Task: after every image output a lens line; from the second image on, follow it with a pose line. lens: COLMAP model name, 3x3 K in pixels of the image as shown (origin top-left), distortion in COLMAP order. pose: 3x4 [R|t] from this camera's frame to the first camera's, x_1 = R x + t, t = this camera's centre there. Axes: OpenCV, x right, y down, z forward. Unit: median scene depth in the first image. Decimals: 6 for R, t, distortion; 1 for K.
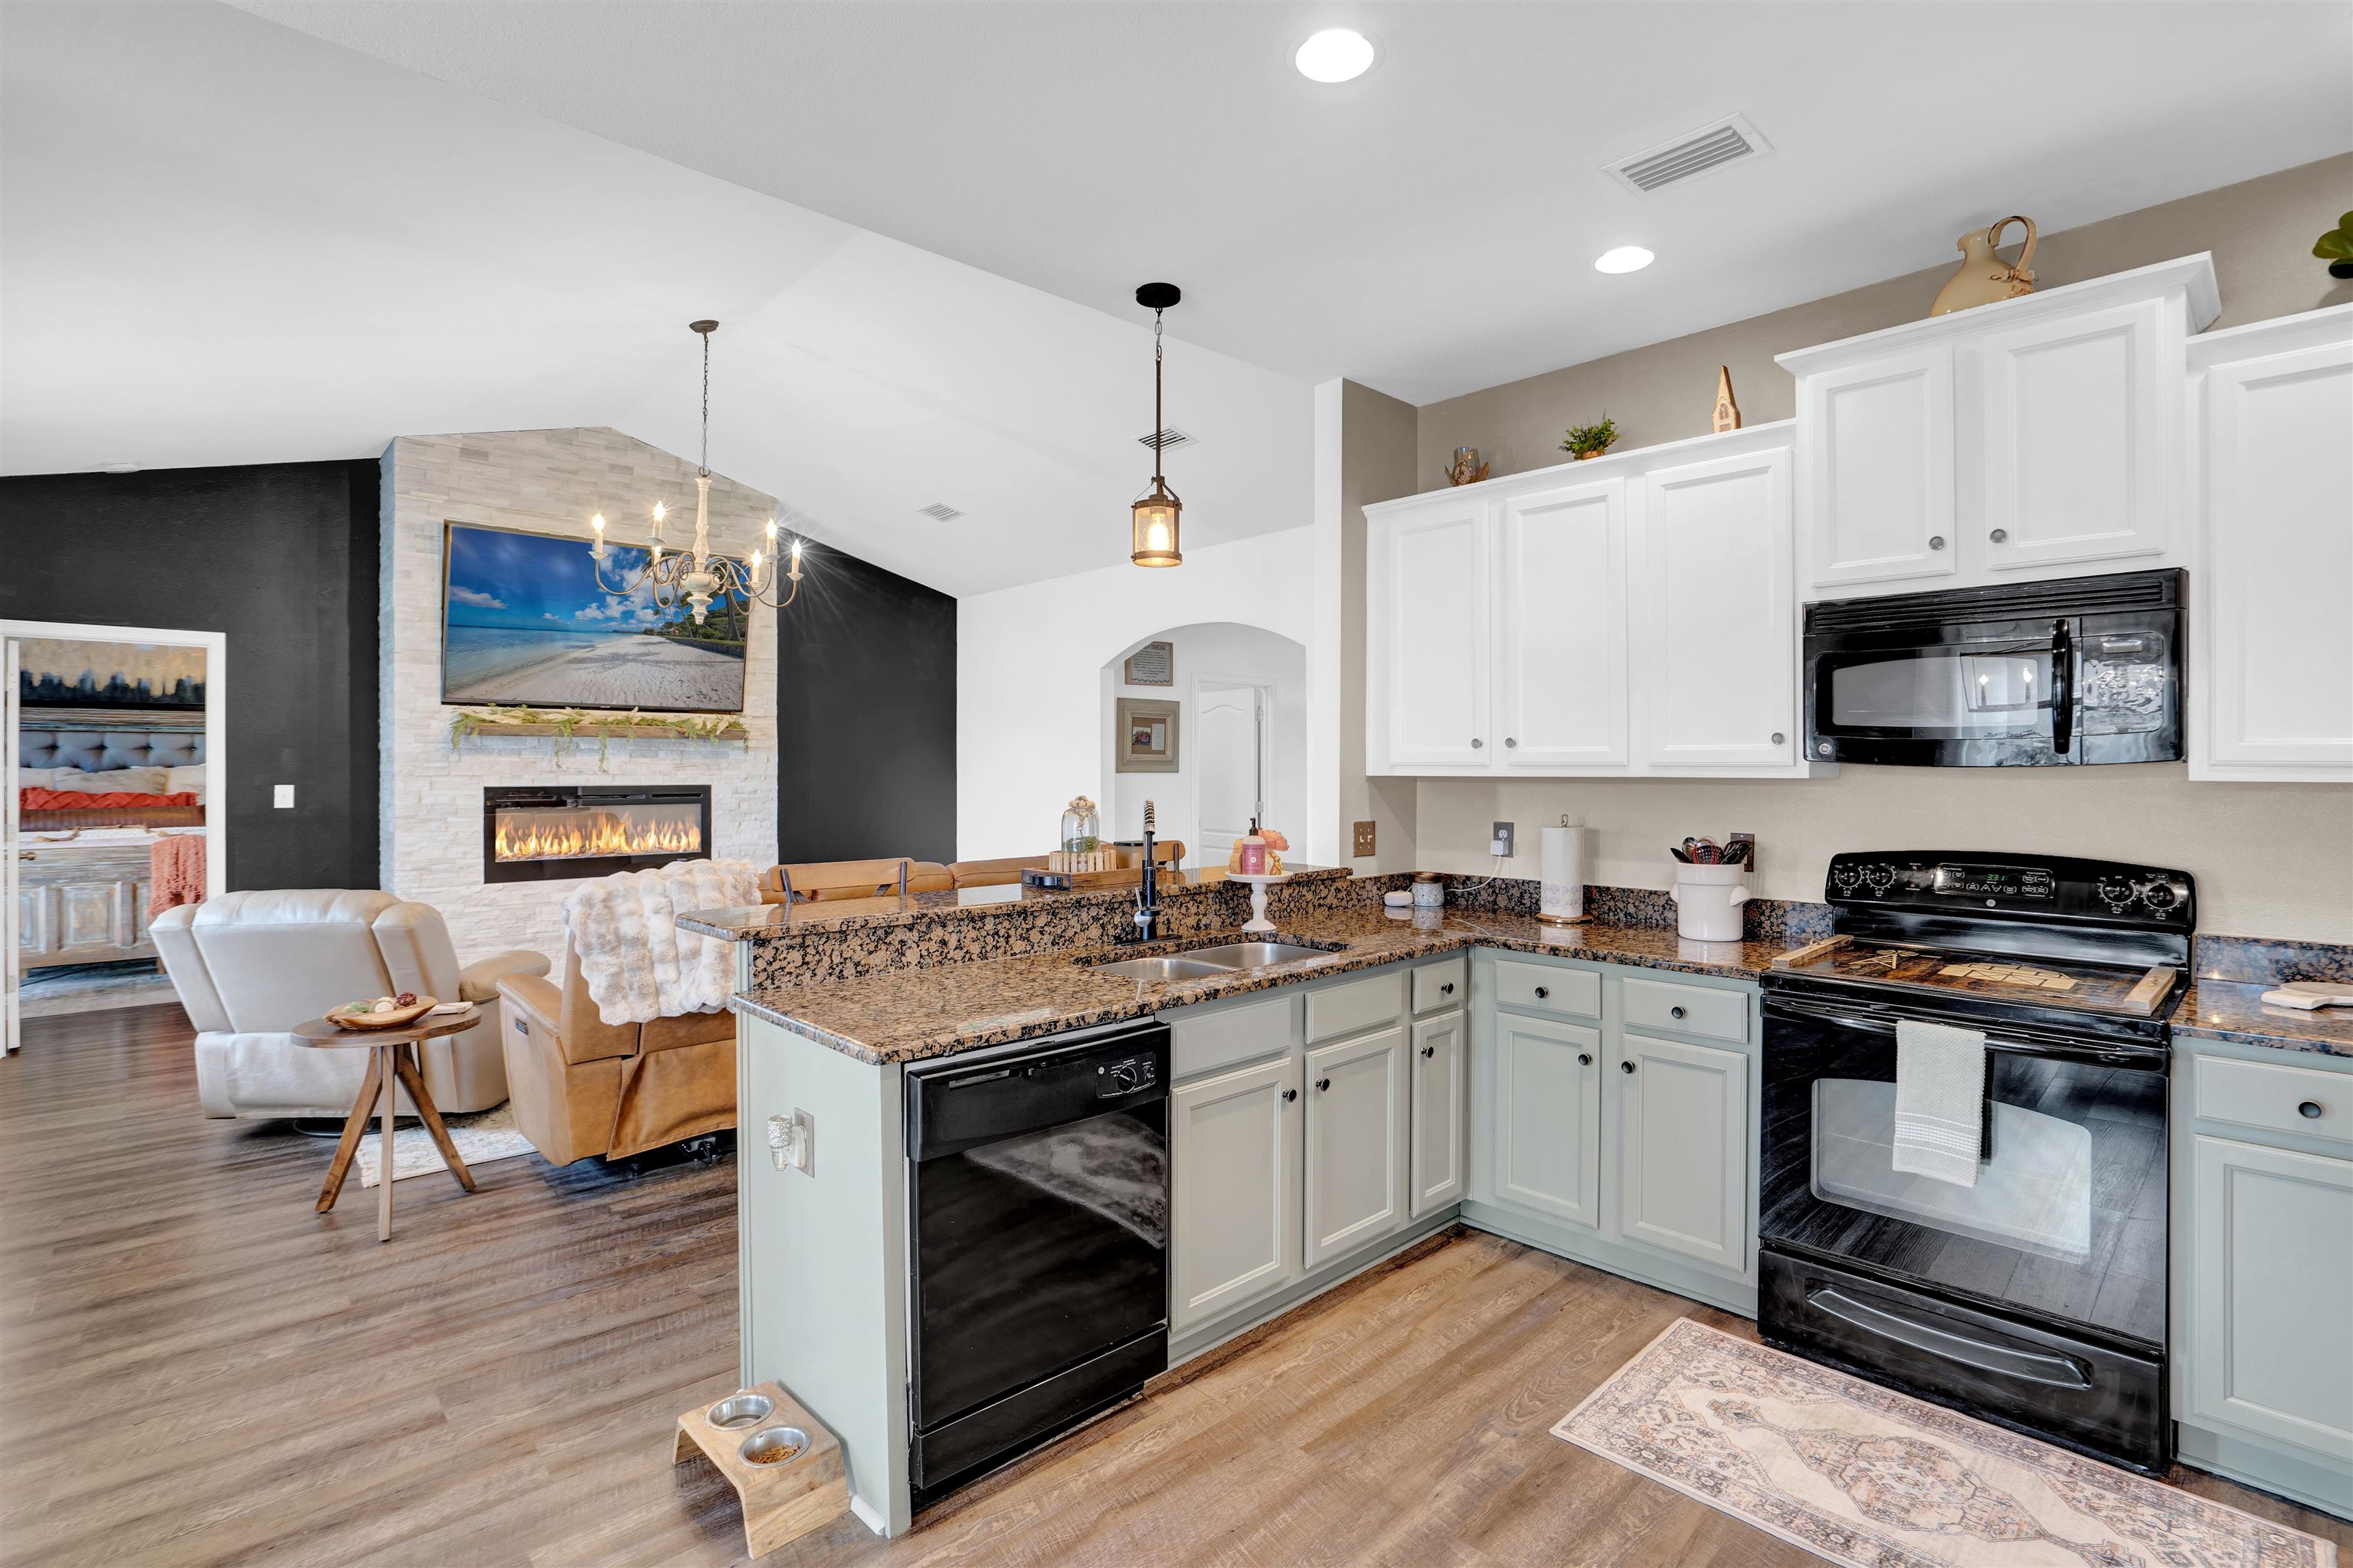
lens RADIAL K [[1112.8, 0, 1176.5], [0, 1112.8, 784.0], [0, 0, 1]] dist [-0.000488, -0.000074]
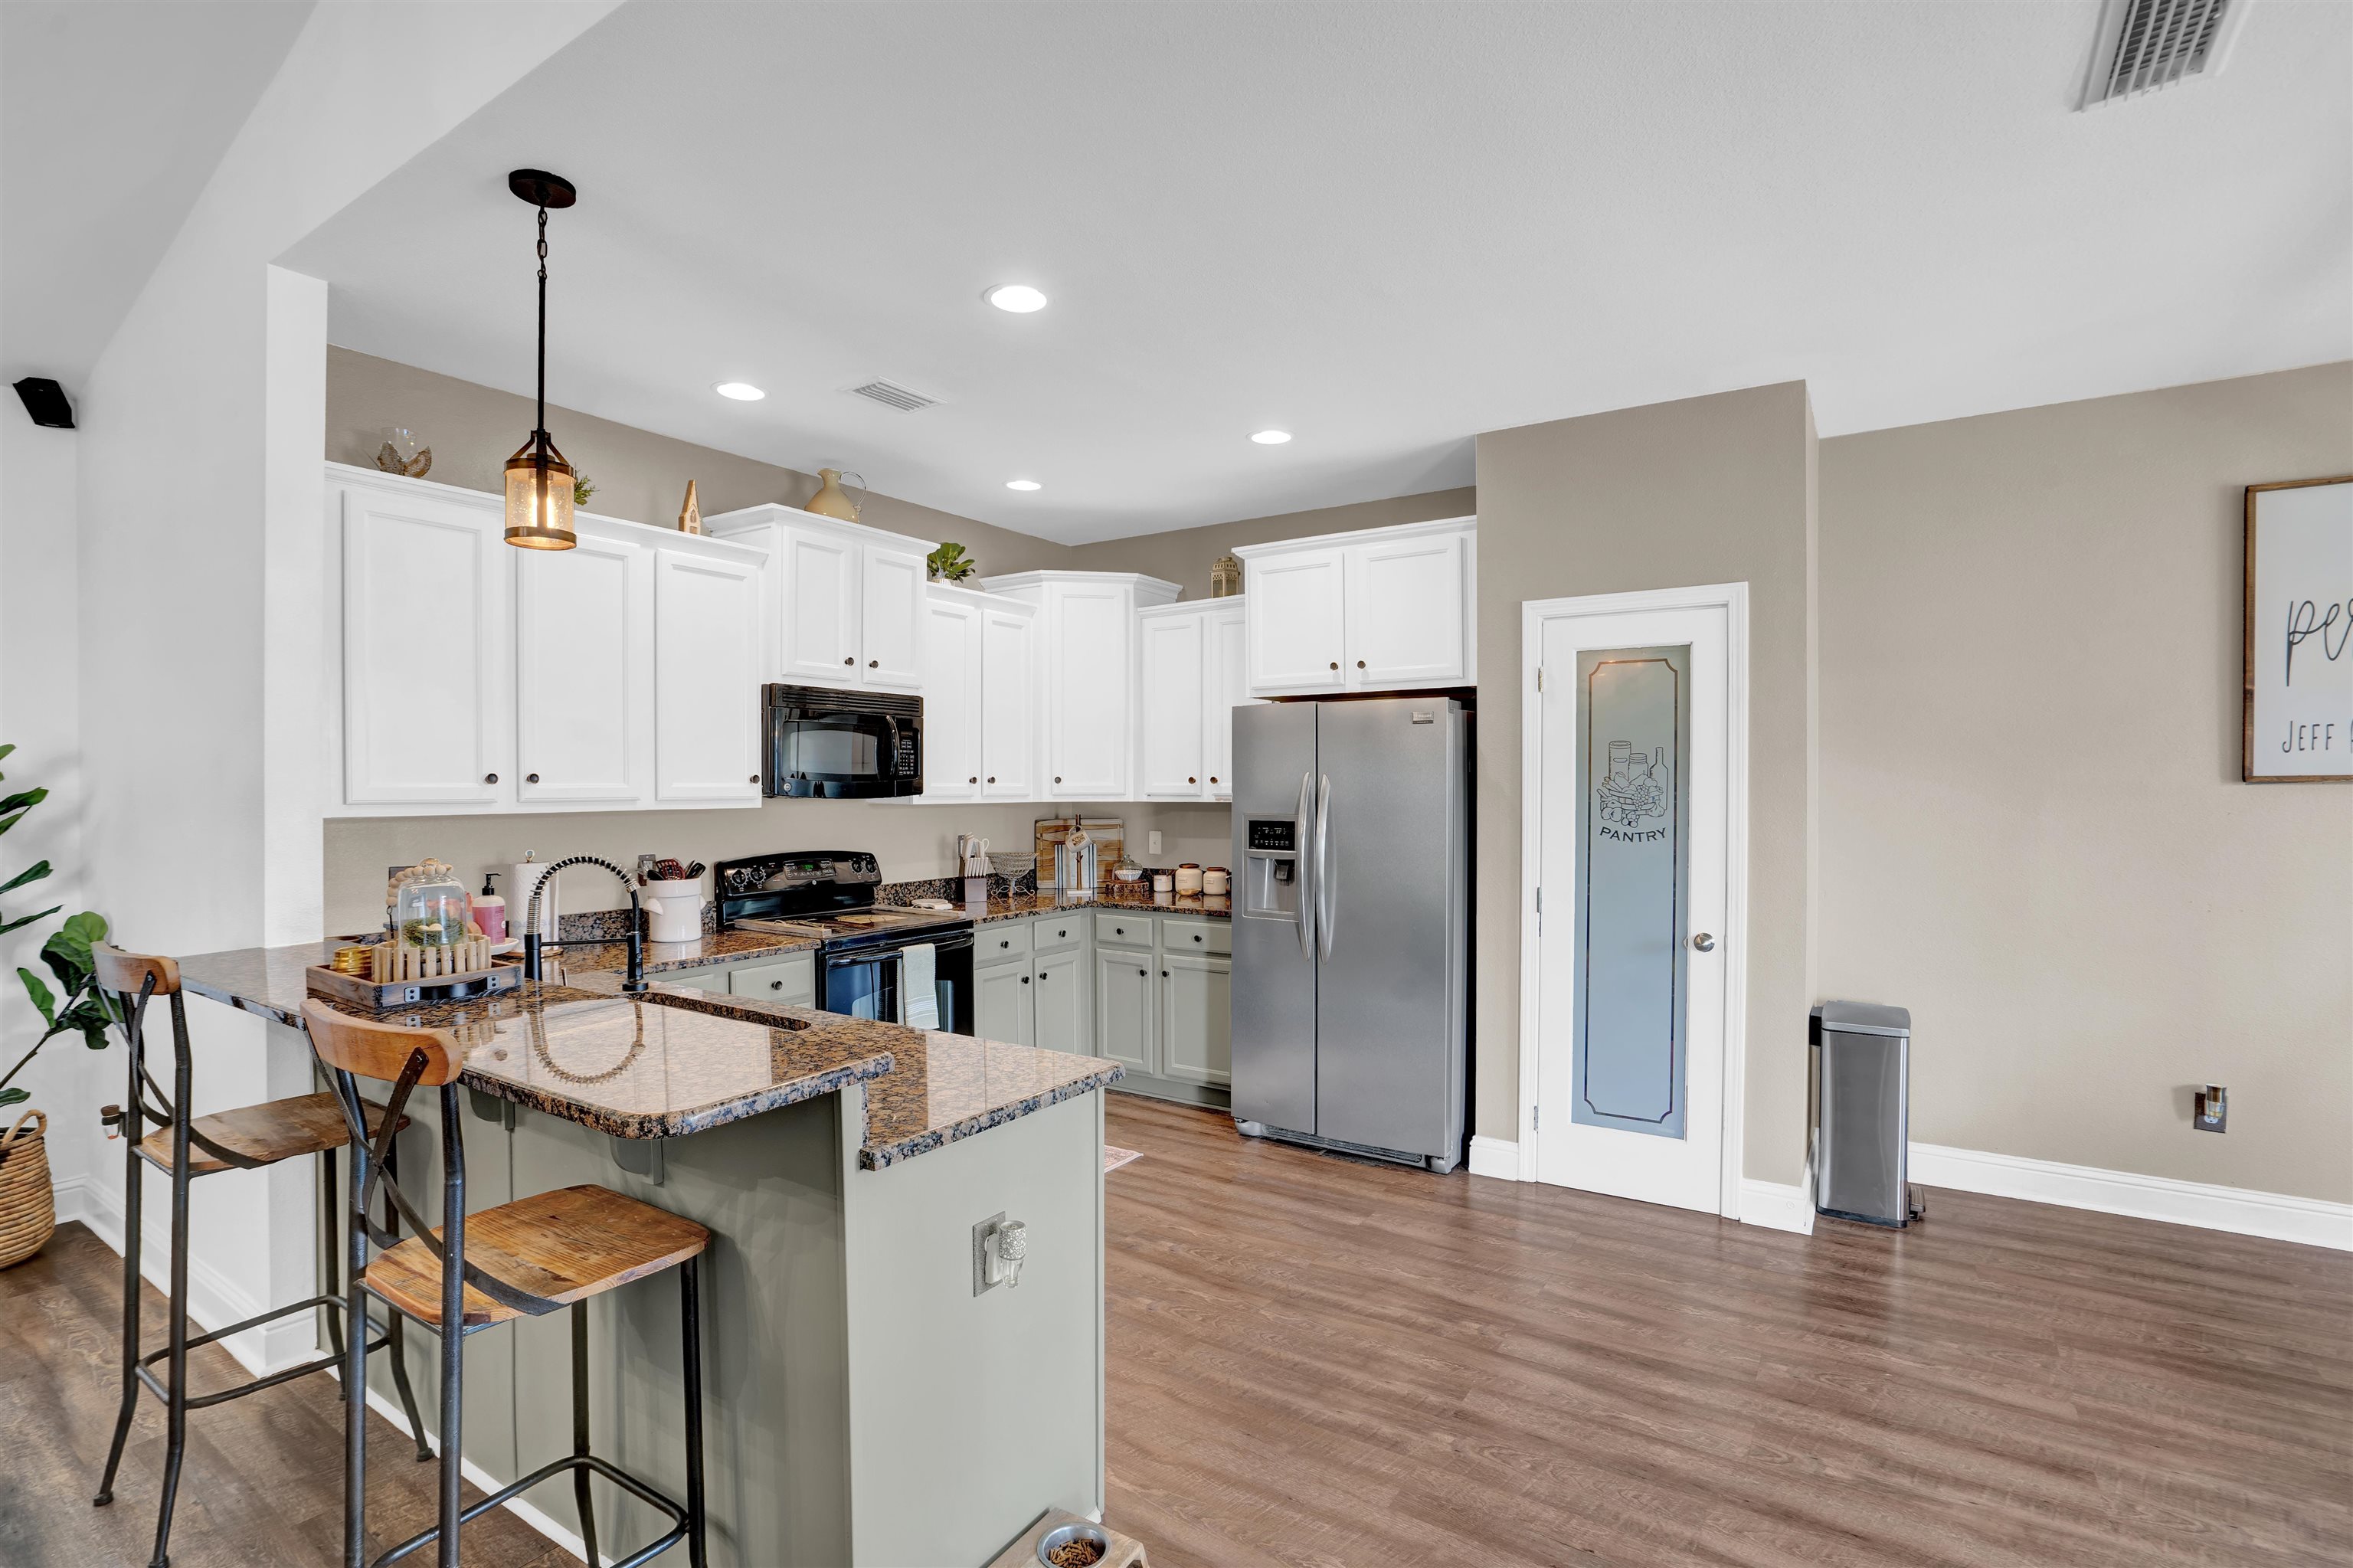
lens RADIAL K [[1112.8, 0, 1176.5], [0, 1112.8, 784.0], [0, 0, 1]] dist [-0.000488, -0.000074]
pose [[-0.218746, -0.000466, 0.975782, -0.885260], [0.018699, 0.999814, 0.004669, -0.029059], [-0.975603, 0.019267, -0.218696, 0.777677]]
